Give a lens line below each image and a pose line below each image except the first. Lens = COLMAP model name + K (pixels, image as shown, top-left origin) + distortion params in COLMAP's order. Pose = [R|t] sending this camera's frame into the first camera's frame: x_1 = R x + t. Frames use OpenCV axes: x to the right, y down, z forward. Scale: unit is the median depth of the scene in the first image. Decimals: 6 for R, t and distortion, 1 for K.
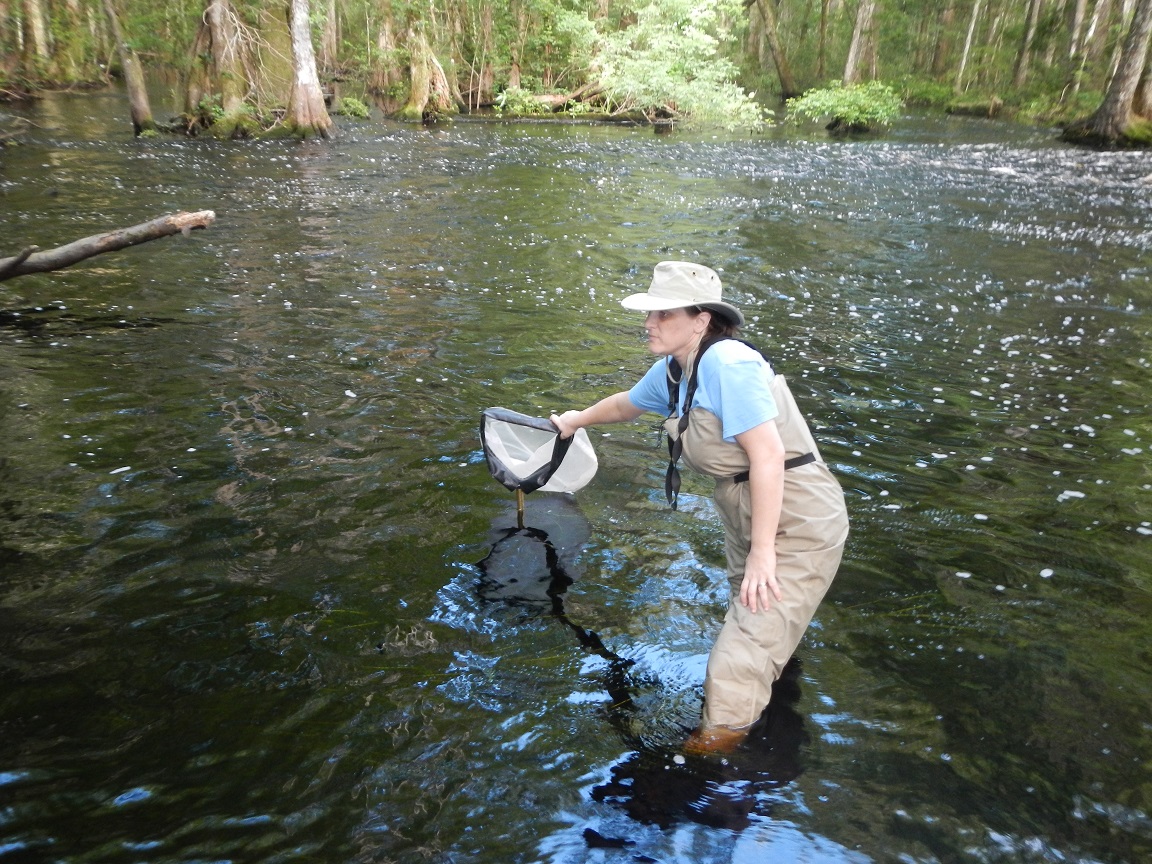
lens RADIAL K [[951.0, 0, 576.4], [0, 951.0, 425.9], [0, 0, 1]] dist [0.002496, -0.010242]
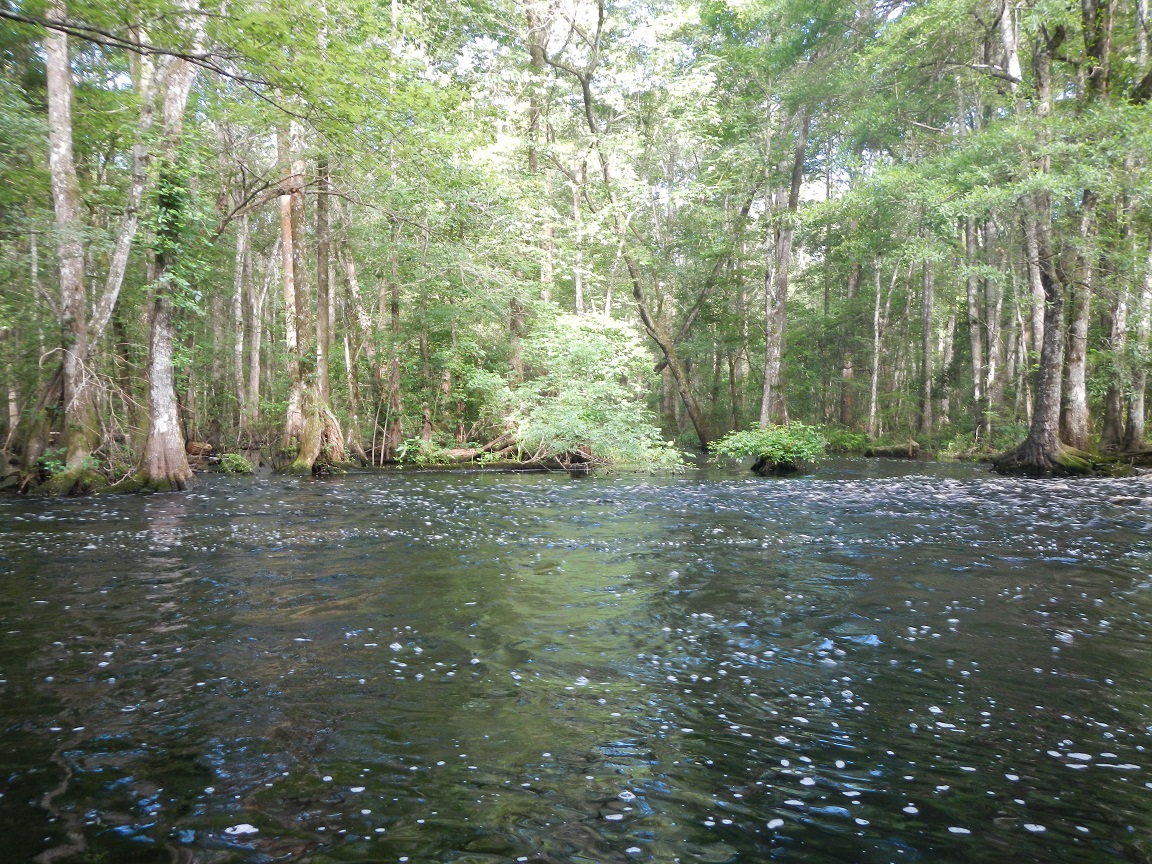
lens RADIAL K [[951.0, 0, 576.4], [0, 951.0, 425.9], [0, 0, 1]] dist [0.002496, -0.010242]
pose [[0.996868, -0.031177, 0.072682, 0.022481], [0.055647, 0.929540, -0.364498, -0.018564], [-0.056197, 0.367401, 0.928363, 0.119742]]
